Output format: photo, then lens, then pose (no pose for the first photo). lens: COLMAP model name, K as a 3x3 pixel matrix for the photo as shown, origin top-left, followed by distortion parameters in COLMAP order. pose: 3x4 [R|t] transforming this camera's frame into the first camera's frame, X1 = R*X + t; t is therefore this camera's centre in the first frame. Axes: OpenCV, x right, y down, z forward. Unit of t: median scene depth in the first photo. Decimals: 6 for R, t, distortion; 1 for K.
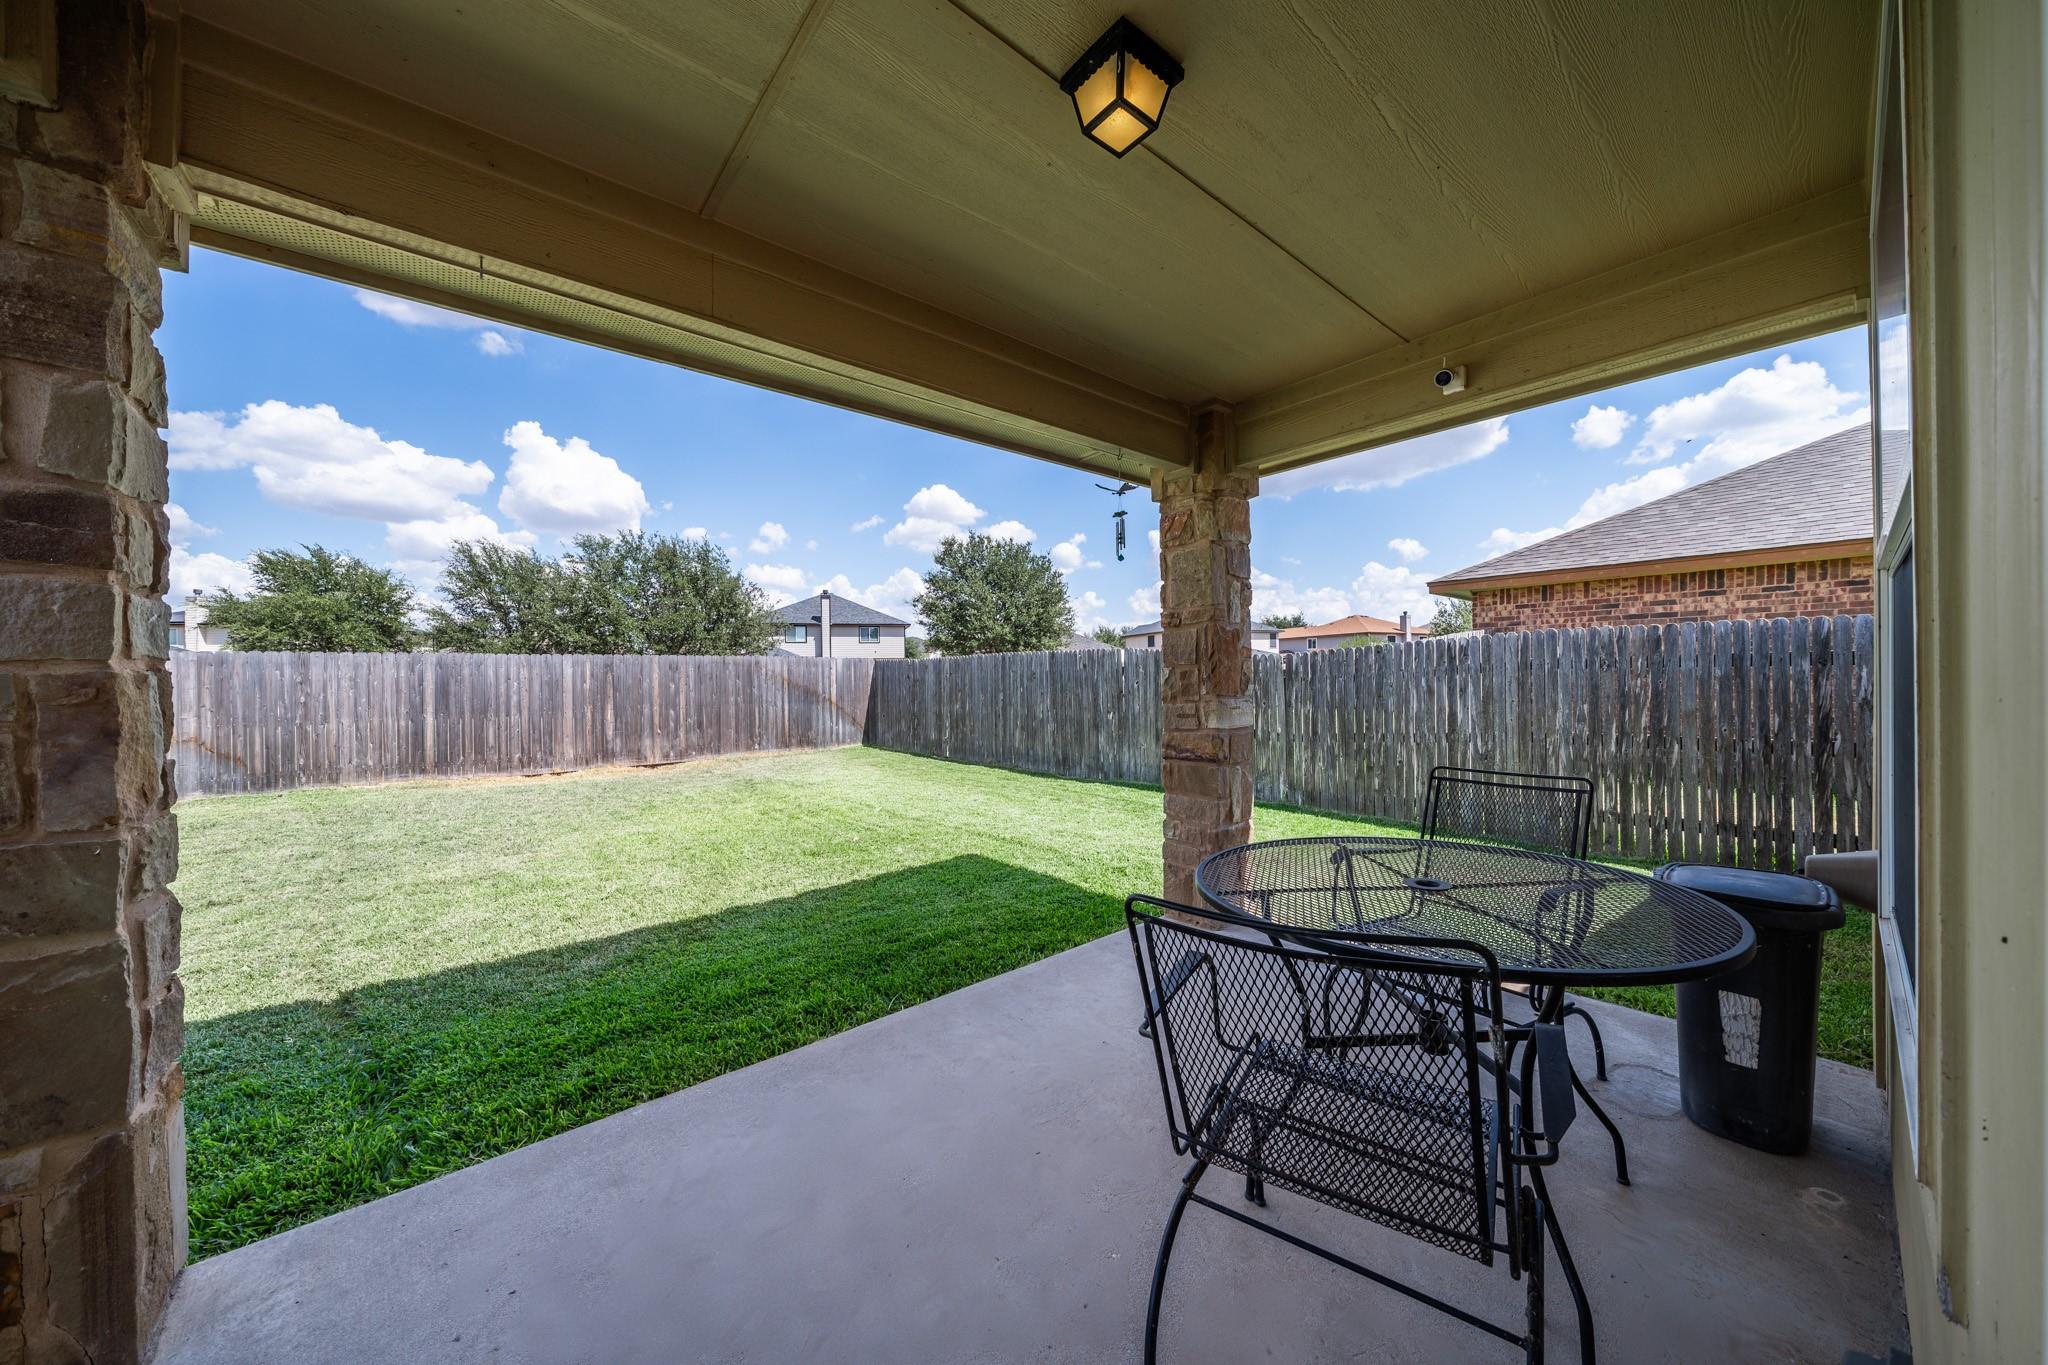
lens RADIAL K [[687.4, 0, 1024.0], [0, 687.4, 682.5], [0, 0, 1]] dist [0.000722, 0.000112]
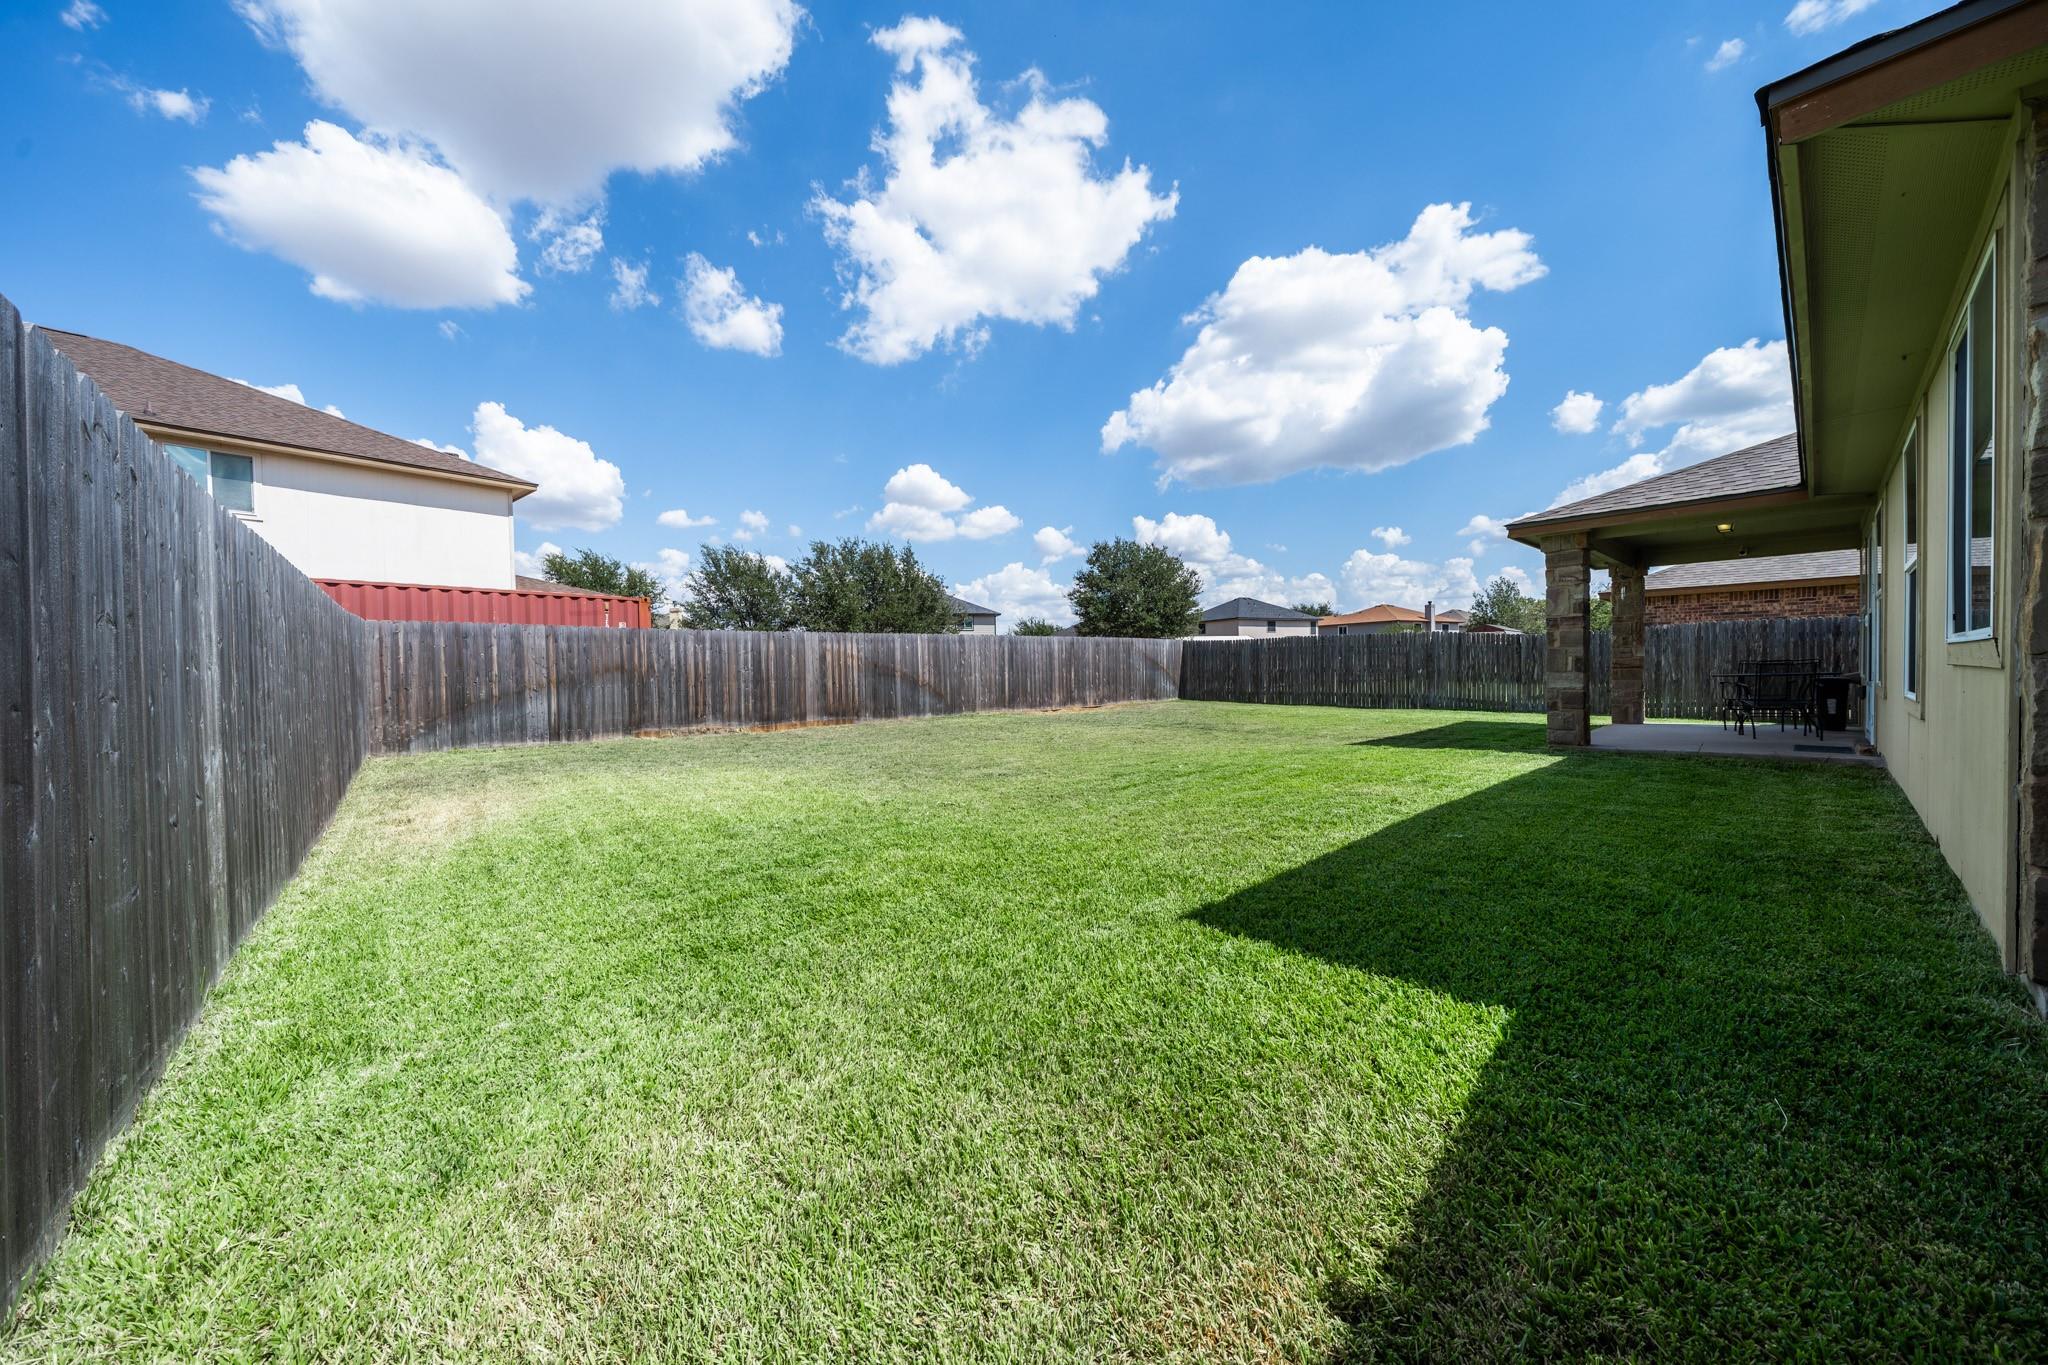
lens RADIAL K [[687.4, 0, 1024.0], [0, 687.4, 682.5], [0, 0, 1]] dist [0.000722, 0.000112]
pose [[0.999764, -0.003906, 0.021387, -0.753841], [0.003534, 0.999843, 0.017382, 0.036722], [-0.021451, -0.017302, 0.999620, -0.584648]]
